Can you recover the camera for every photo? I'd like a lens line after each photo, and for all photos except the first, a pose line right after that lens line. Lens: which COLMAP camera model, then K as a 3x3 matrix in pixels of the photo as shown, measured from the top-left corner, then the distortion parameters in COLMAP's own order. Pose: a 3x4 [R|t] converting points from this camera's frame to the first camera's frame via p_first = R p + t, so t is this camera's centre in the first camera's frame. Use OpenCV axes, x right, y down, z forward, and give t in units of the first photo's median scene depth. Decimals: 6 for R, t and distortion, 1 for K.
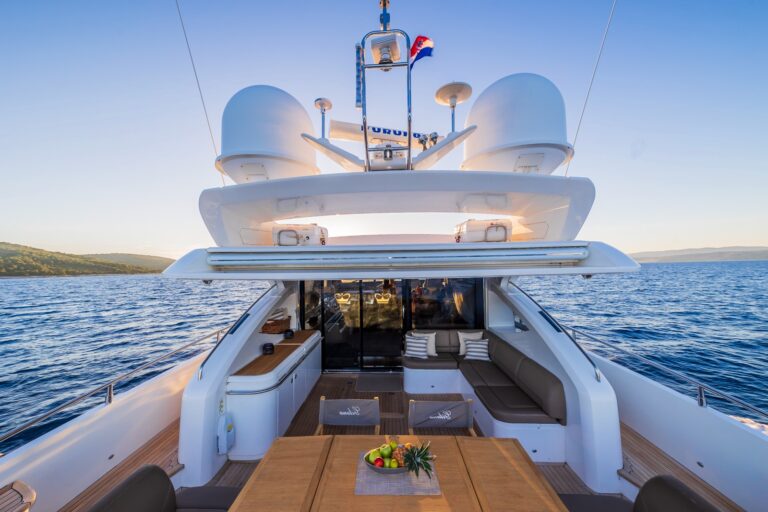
lens RADIAL K [[275.0, 0, 384.0], [0, 275.0, 256.0], [0, 0, 1]] dist [0.010126, -0.000028]
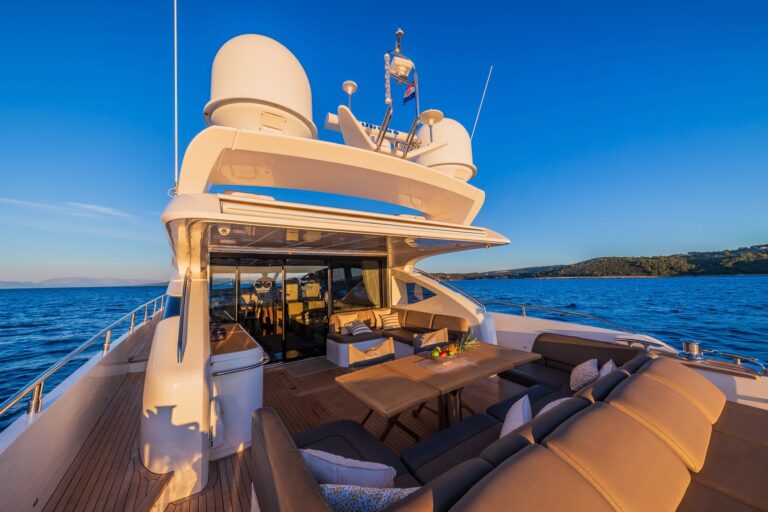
lens RADIAL K [[273.3, 0, 392.8], [0, 273.3, 257.8], [0, 0, 1]] dist [0.001152, -0.000153]
pose [[0.802115, 0.020418, 0.596820, -0.515841], [0.011575, 0.998696, -0.049724, 0.162956], [-0.597057, 0.046792, 0.800833, 0.025049]]
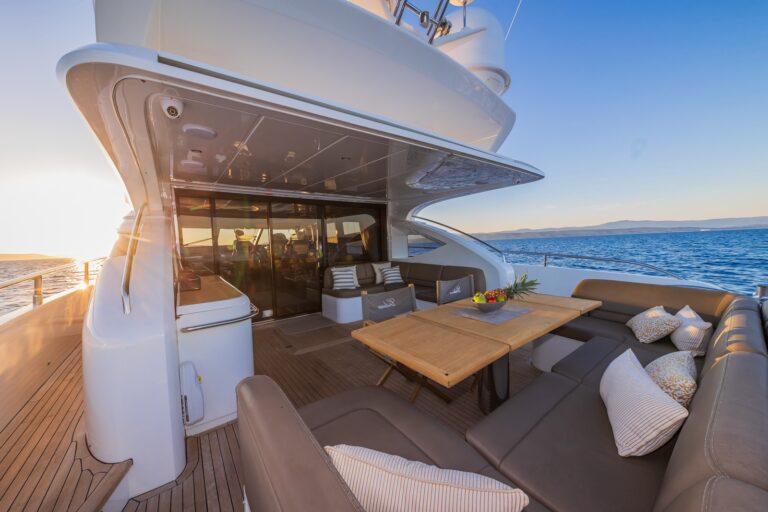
lens RADIAL K [[273.3, 0, 392.8], [0, 273.3, 257.8], [0, 0, 1]] dist [0.001152, -0.000153]
pose [[0.772055, -0.061303, 0.632592, -0.475387], [0.008155, 0.996211, 0.086587, 0.236672], [-0.635503, -0.061691, 0.769630, 0.215541]]
